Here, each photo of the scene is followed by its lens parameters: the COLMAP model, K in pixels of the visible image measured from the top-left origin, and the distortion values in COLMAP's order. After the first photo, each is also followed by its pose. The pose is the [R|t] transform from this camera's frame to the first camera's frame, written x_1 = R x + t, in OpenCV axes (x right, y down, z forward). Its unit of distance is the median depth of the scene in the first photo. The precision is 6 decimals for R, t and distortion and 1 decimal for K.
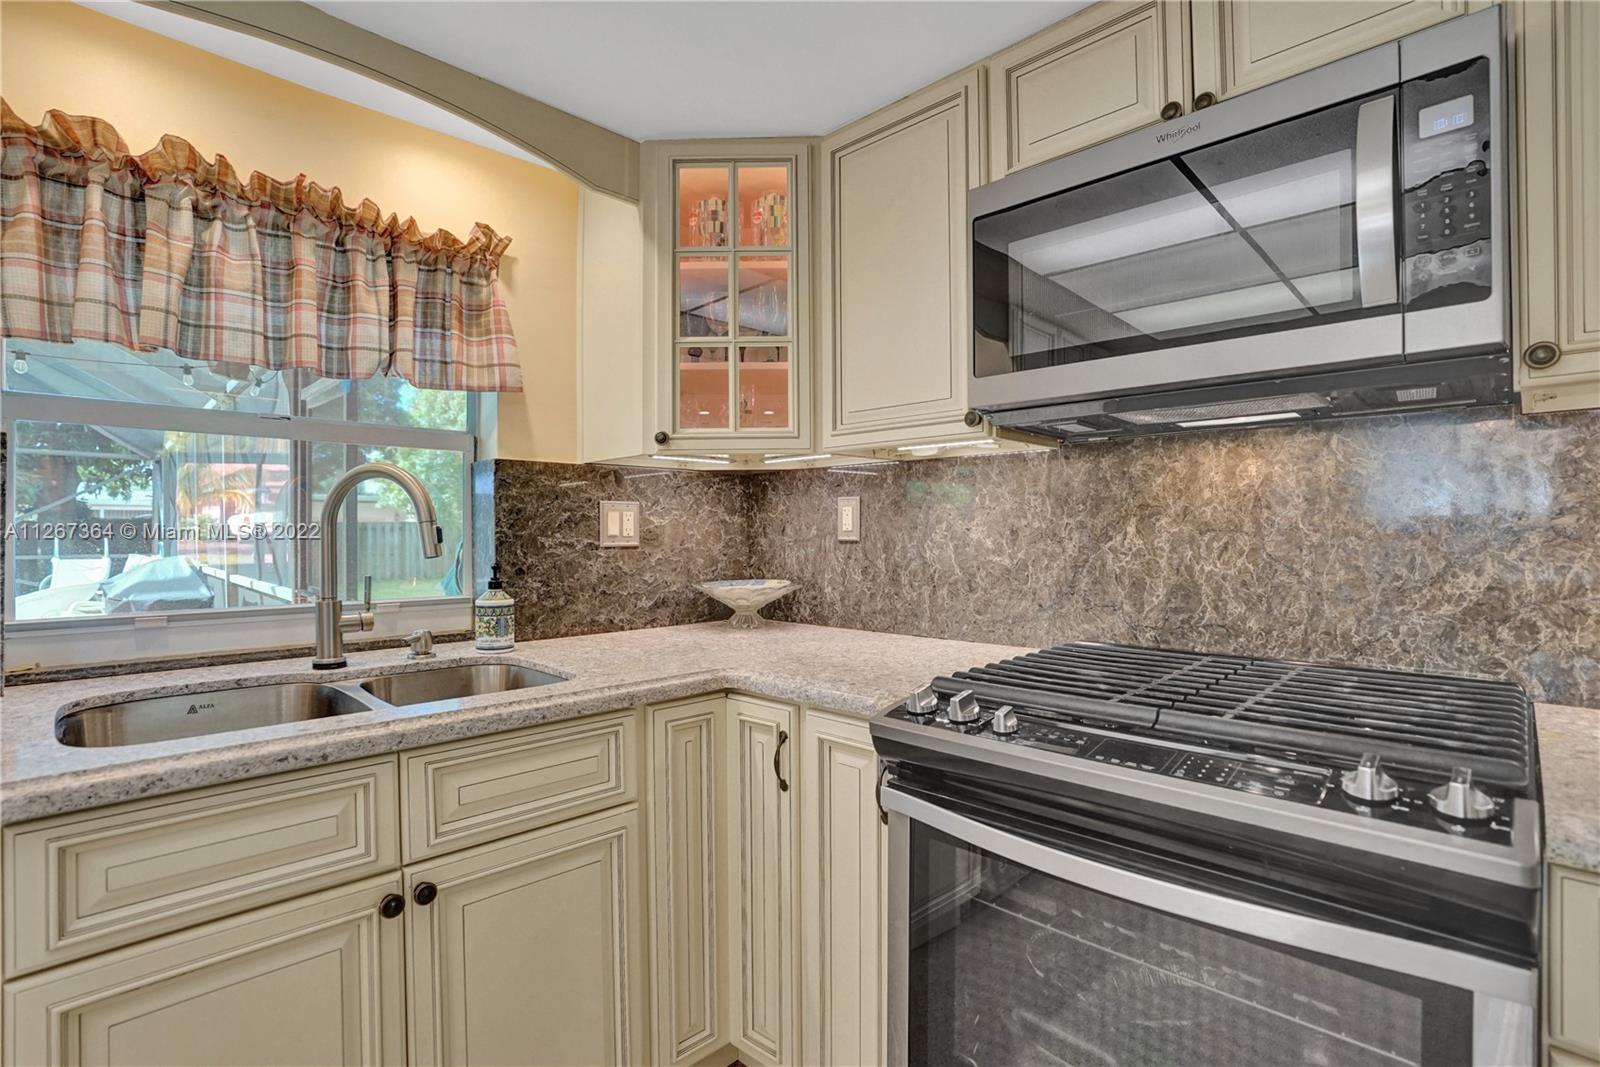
lens RADIAL K [[756.5, 0, 807.5], [0, 756.5, 532.4], [0, 0, 1]] dist [-0.078223, 0.031020]
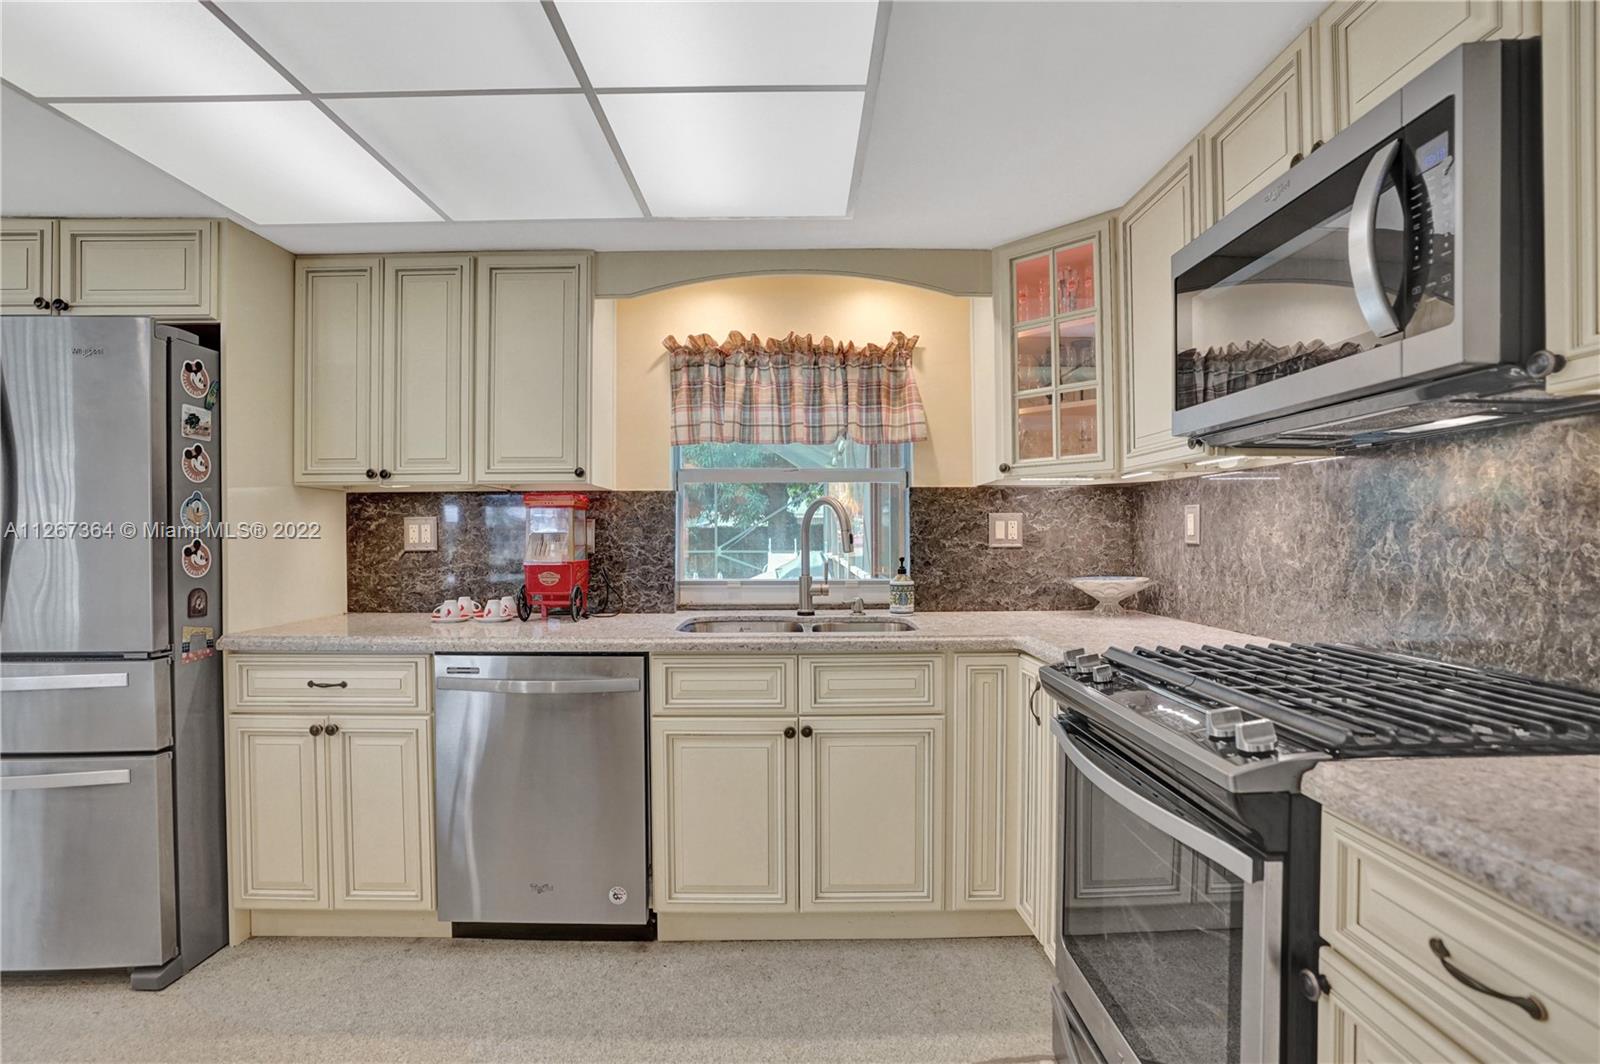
lens RADIAL K [[758.0, 0, 804.1], [0, 758.0, 533.5], [0, 0, 1]] dist [-0.070761, 0.029026]
pose [[0.708080, -0.001819, -0.706130, 0.575820], [0.001729, 0.999998, -0.000842, -0.006306], [0.706130, -0.000625, 0.708082, -0.251919]]
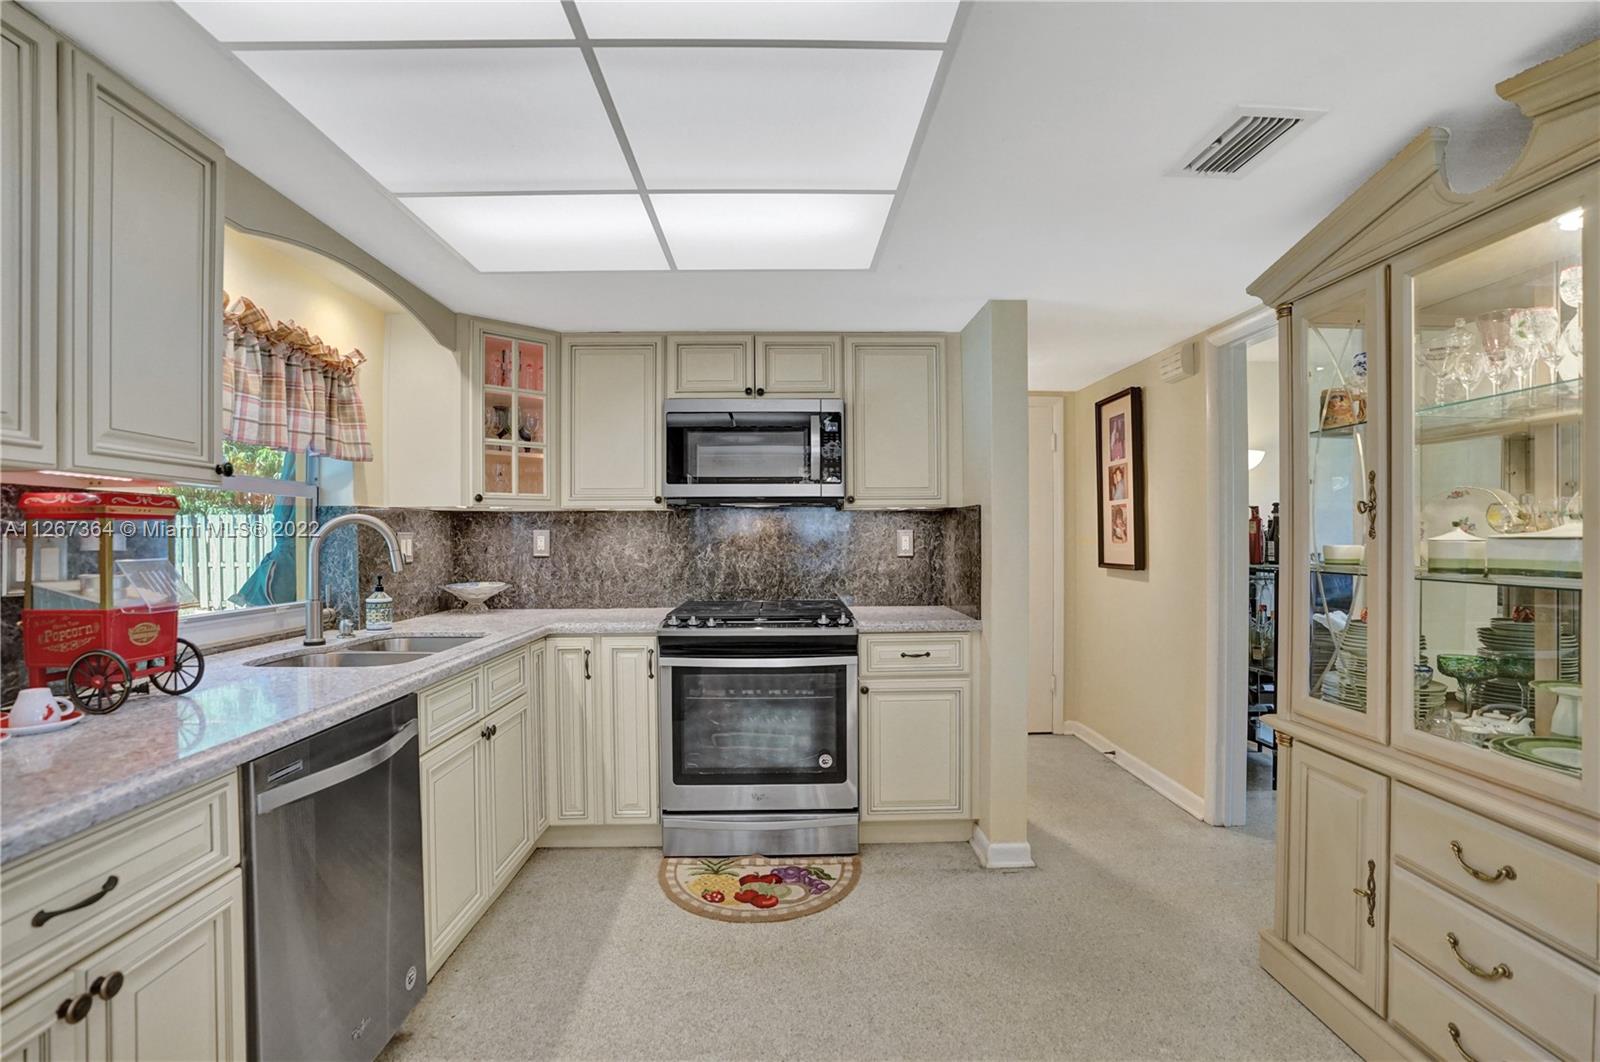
lens RADIAL K [[758.0, 0, 804.1], [0, 758.0, 532.5], [0, 0, 1]] dist [-0.070761, 0.029026]
pose [[0.693599, 0.003444, 0.720353, -1.003655], [0.003944, 0.999955, -0.008578, -0.033886], [-0.720351, 0.008791, 0.693554, -0.777584]]
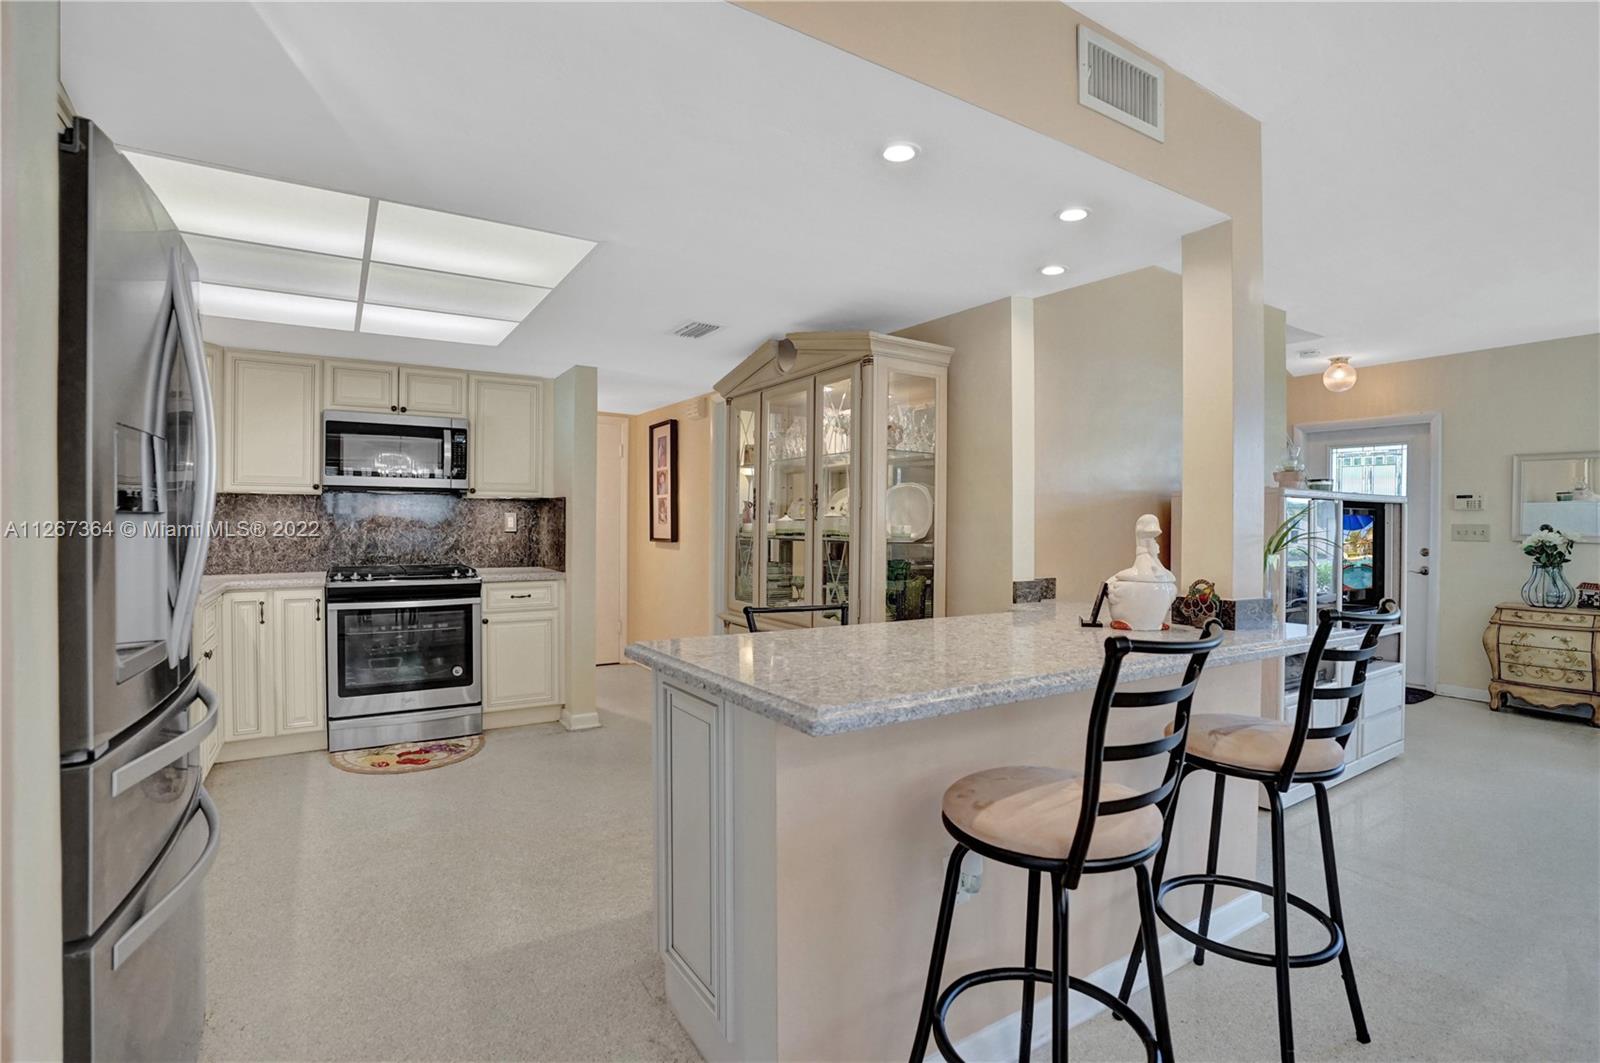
lens RADIAL K [[758.0, 0, 804.1], [0, 758.0, 533.0], [0, 0, 1]] dist [-0.070761, 0.029026]
pose [[0.228553, -0.009361, 0.973486, -1.940721], [-0.004689, 0.999932, 0.010716, -0.014689], [-0.973520, -0.007014, 0.228494, -1.338049]]
